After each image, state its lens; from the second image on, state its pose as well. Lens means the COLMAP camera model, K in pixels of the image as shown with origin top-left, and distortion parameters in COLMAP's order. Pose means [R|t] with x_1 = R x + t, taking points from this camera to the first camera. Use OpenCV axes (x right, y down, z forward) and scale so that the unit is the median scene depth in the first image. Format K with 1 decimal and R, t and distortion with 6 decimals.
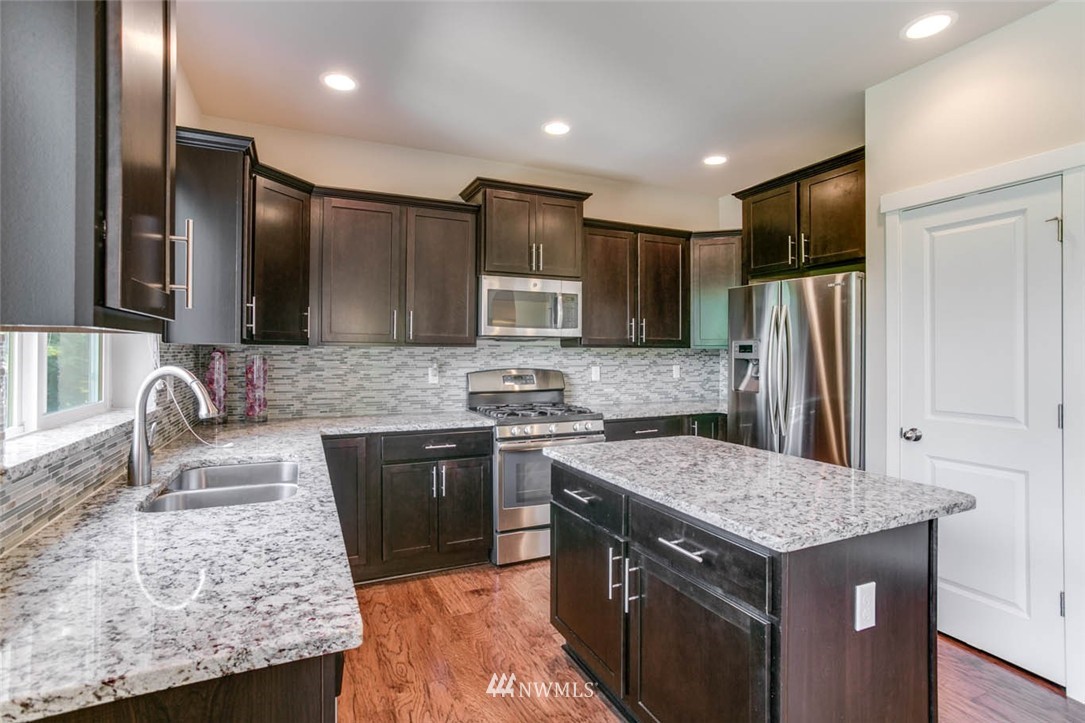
lens RADIAL K [[538.2, 0, 542.4], [0, 538.2, 354.2], [0, 0, 1]] dist [-0.034087, 0.013689]
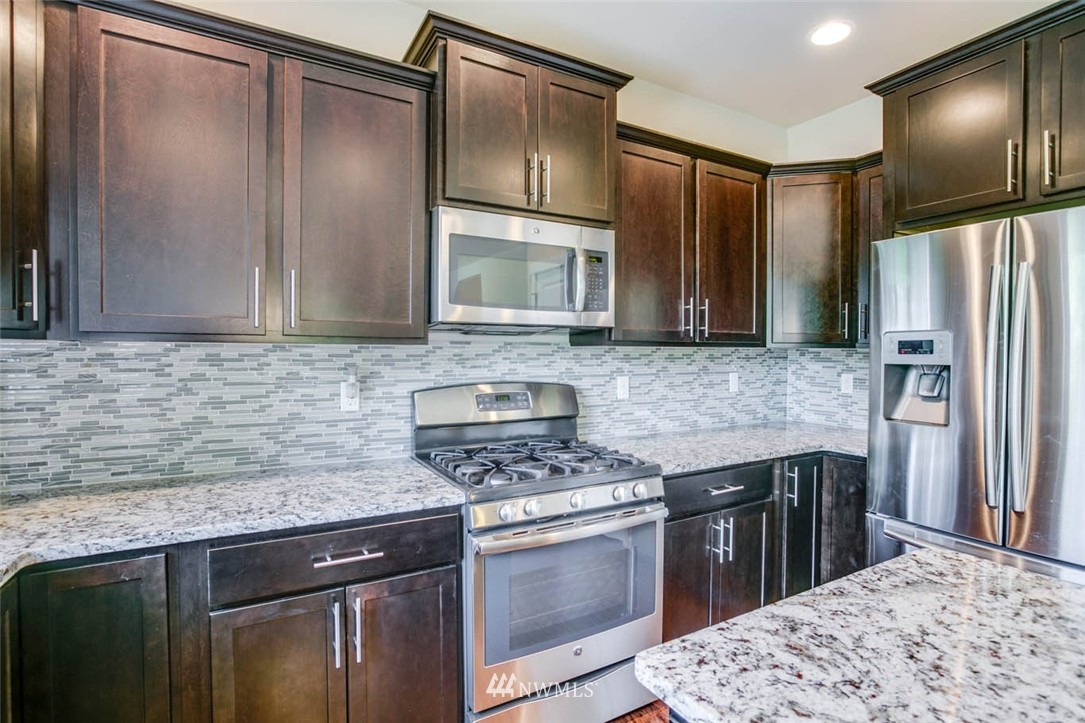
lens RADIAL K [[537.7, 0, 542.1], [0, 537.7, 363.2], [0, 0, 1]] dist [-0.025811, 0.006276]
pose [[0.997130, -0.002486, 0.075663, -0.048340], [0.001379, 0.999891, 0.014691, -0.002058], [-0.075691, -0.014544, 0.997025, 0.438992]]
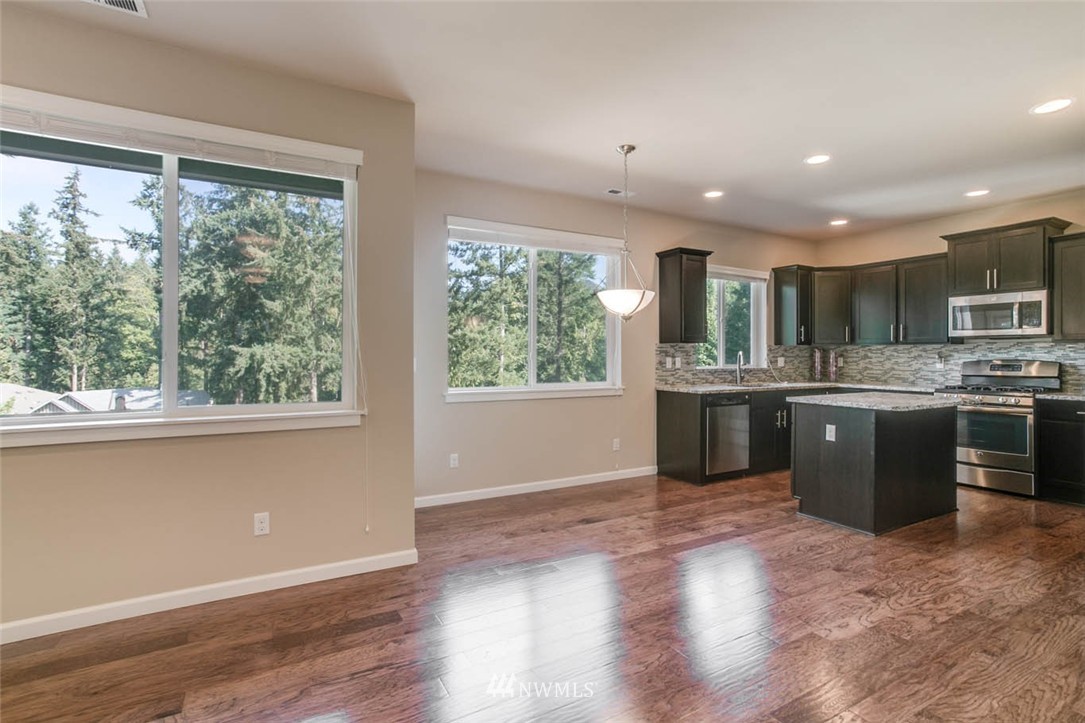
lens RADIAL K [[538.2, 0, 551.6], [0, 538.2, 359.9], [0, 0, 1]] dist [-0.034087, 0.013689]
pose [[0.109952, 0.004947, -0.993925, 1.203418], [-0.006509, 0.999970, 0.004257, 0.031182], [0.993916, 0.006001, 0.109981, -0.290102]]
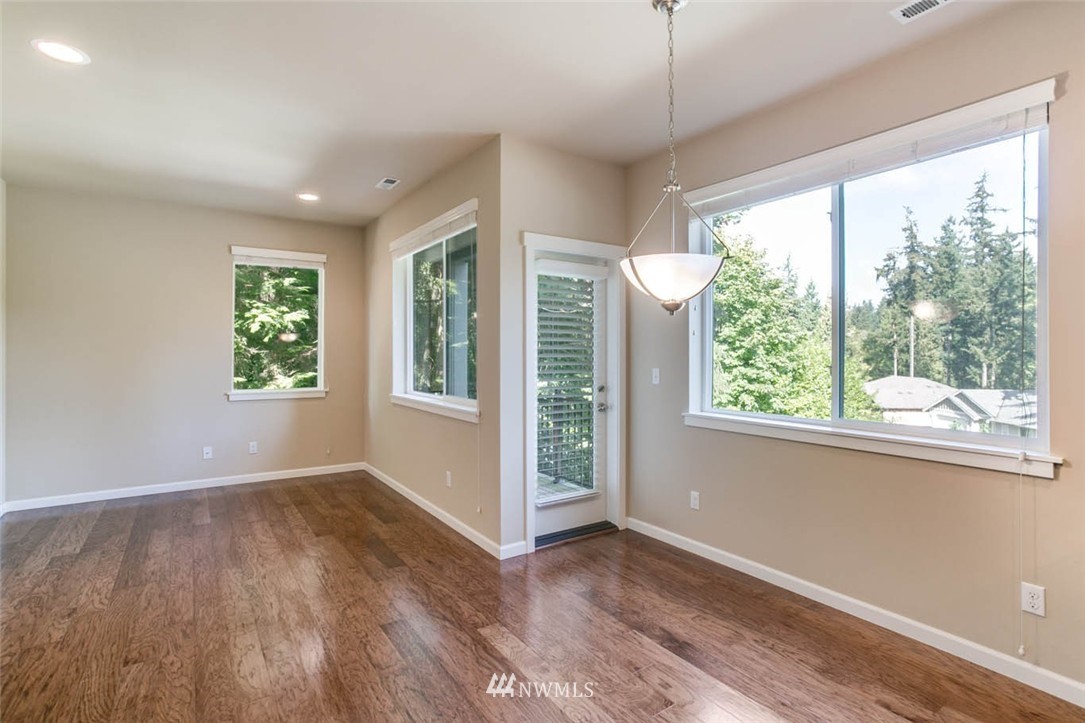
lens RADIAL K [[538.2, 0, 537.5], [0, 538.2, 351.6], [0, 0, 1]] dist [-0.034087, 0.013689]
pose [[-0.987096, -0.004954, -0.160052, 0.409734], [-0.005784, 0.999972, 0.004720, -0.000009], [0.160024, 0.005585, -0.987097, 0.512765]]
